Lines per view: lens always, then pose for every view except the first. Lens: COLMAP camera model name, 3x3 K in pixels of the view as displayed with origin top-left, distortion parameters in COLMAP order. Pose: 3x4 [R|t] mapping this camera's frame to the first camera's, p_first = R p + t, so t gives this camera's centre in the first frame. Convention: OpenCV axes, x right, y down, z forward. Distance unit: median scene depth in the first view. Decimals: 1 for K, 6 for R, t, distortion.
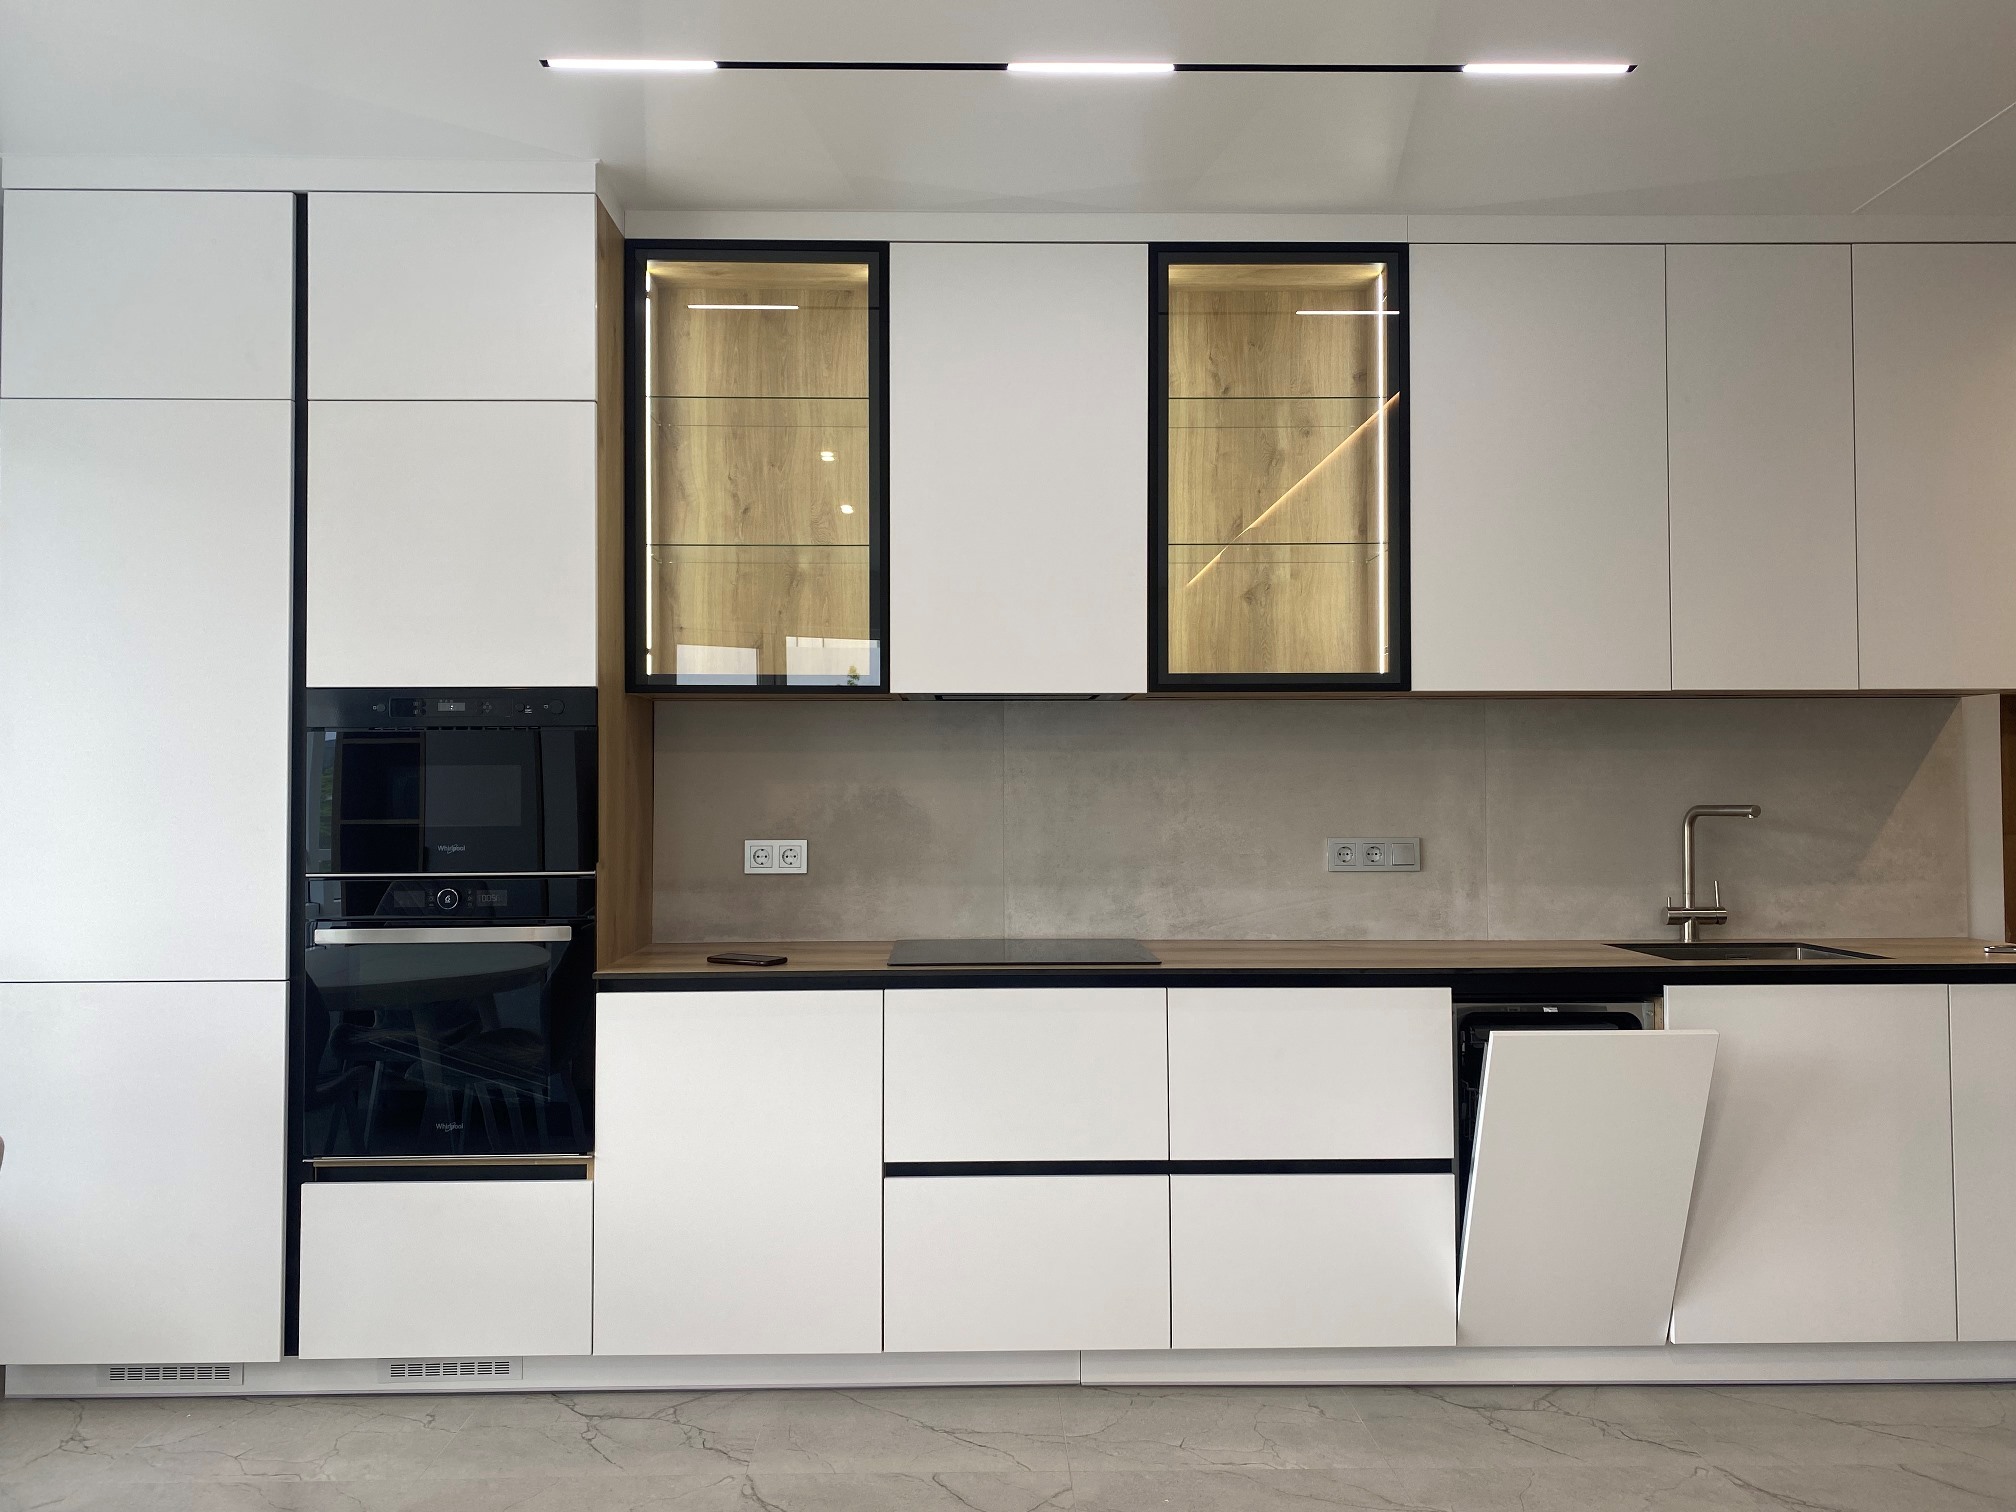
lens RADIAL K [[1512.7, 0, 1006.1], [0, 1512.7, 751.5], [0, 0, 1]] dist [-0.029206, -0.008541]
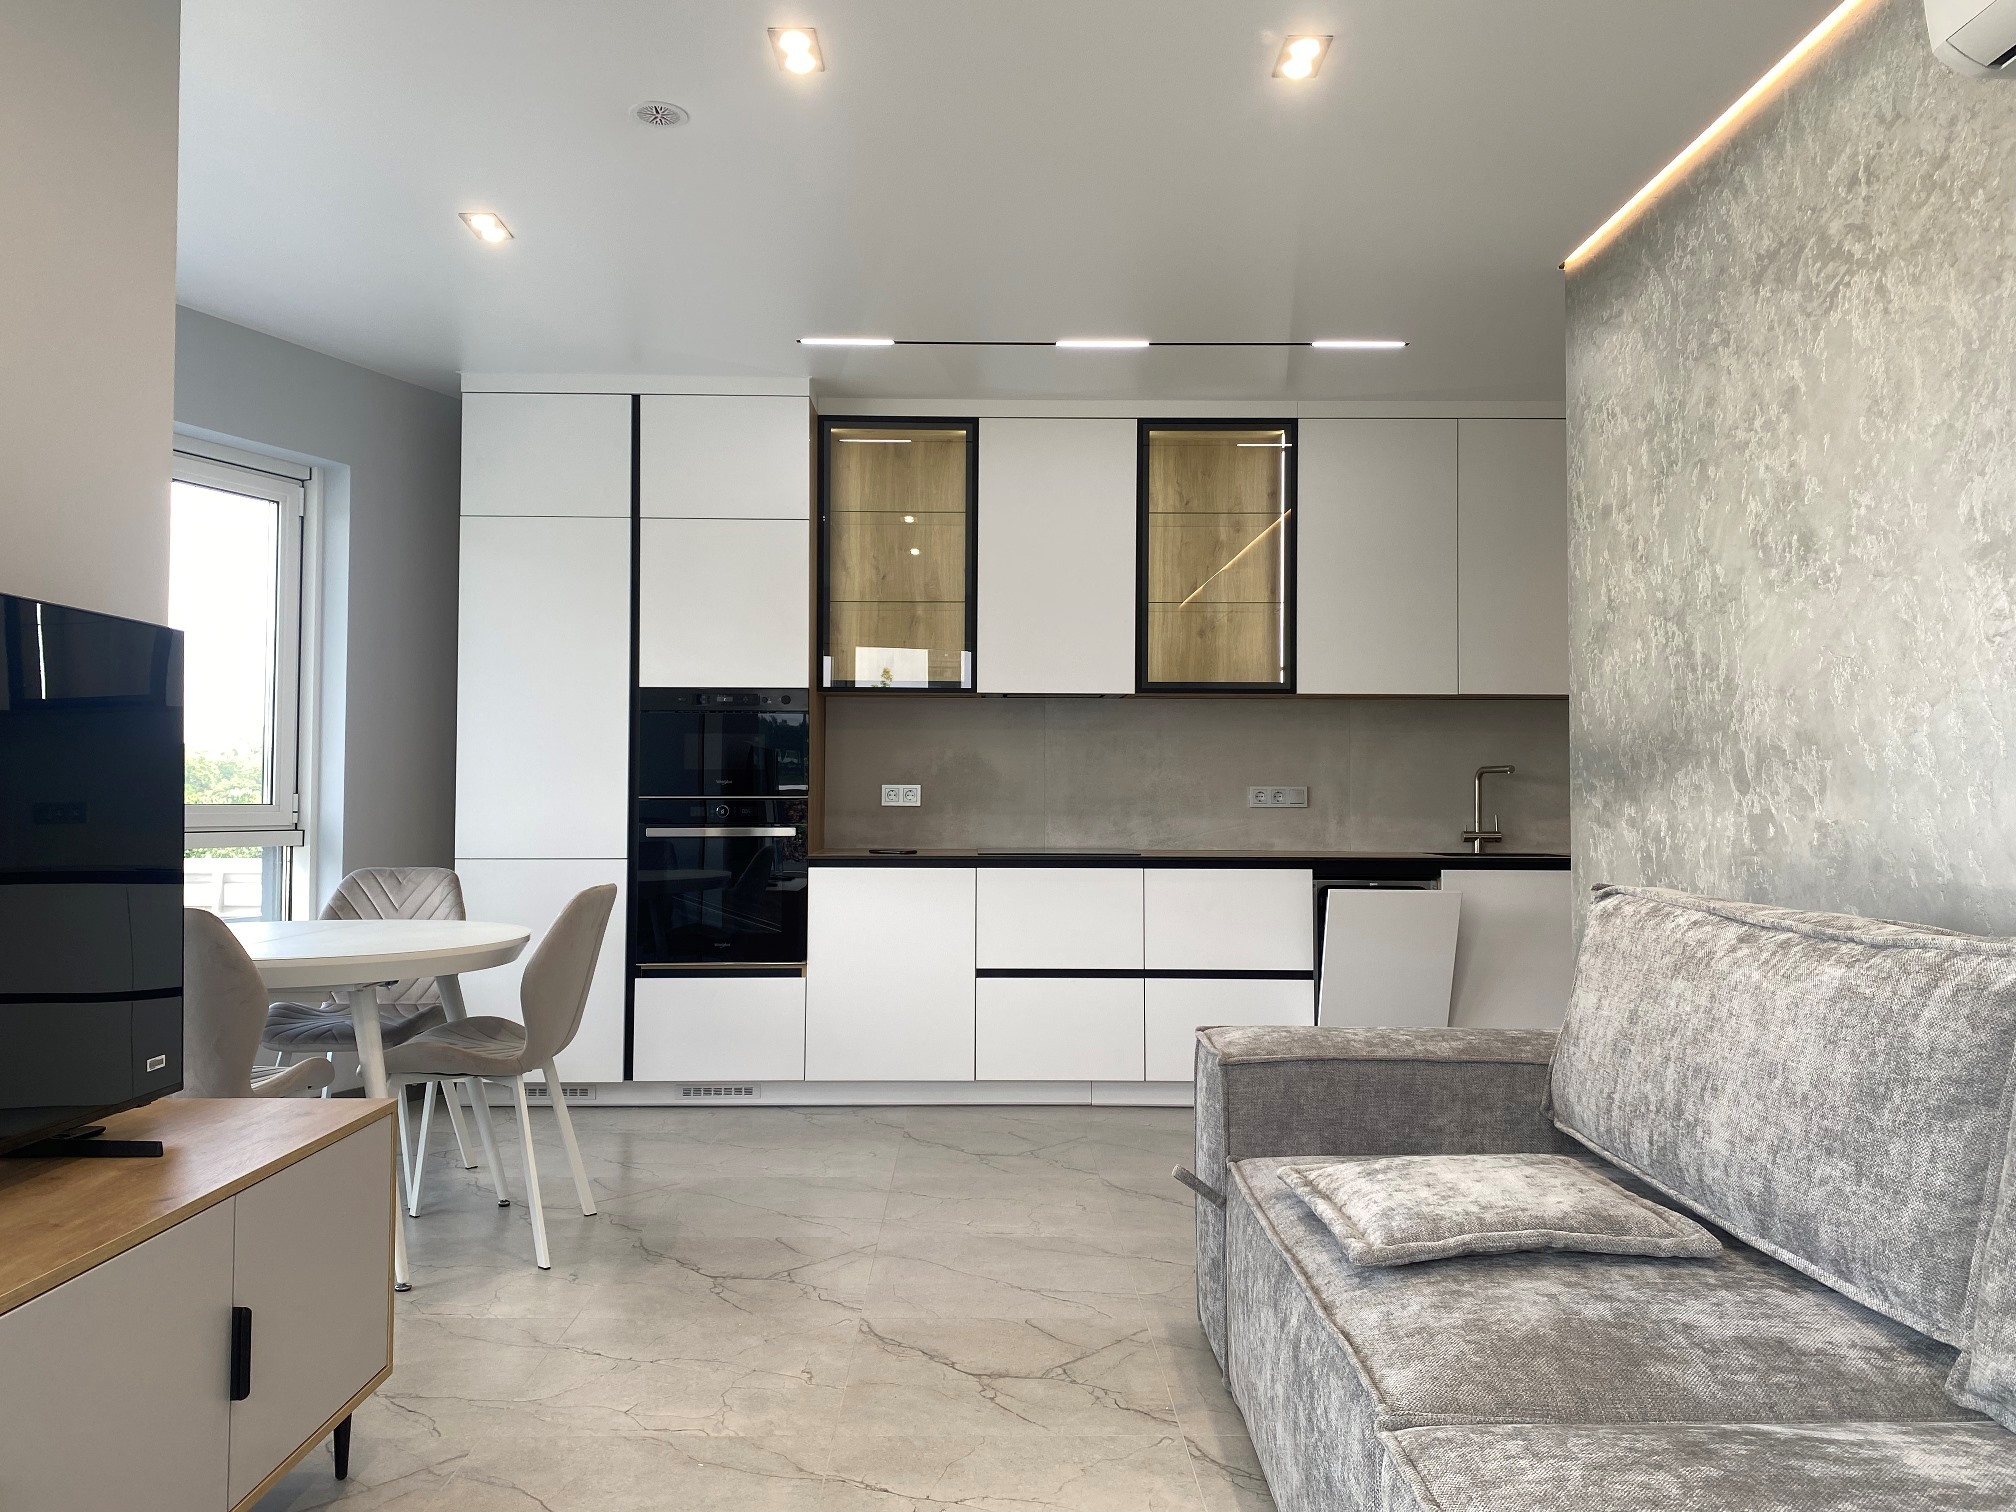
lens RADIAL K [[1512.7, 0, 1004.7], [0, 1512.7, 761.6], [0, 0, 1]] dist [-0.029206, -0.008541]
pose [[0.999949, 0.006614, -0.007658, -0.033844], [-0.006565, 0.999958, 0.006336, 0.024891], [0.007700, -0.006286, 0.999951, -0.628498]]
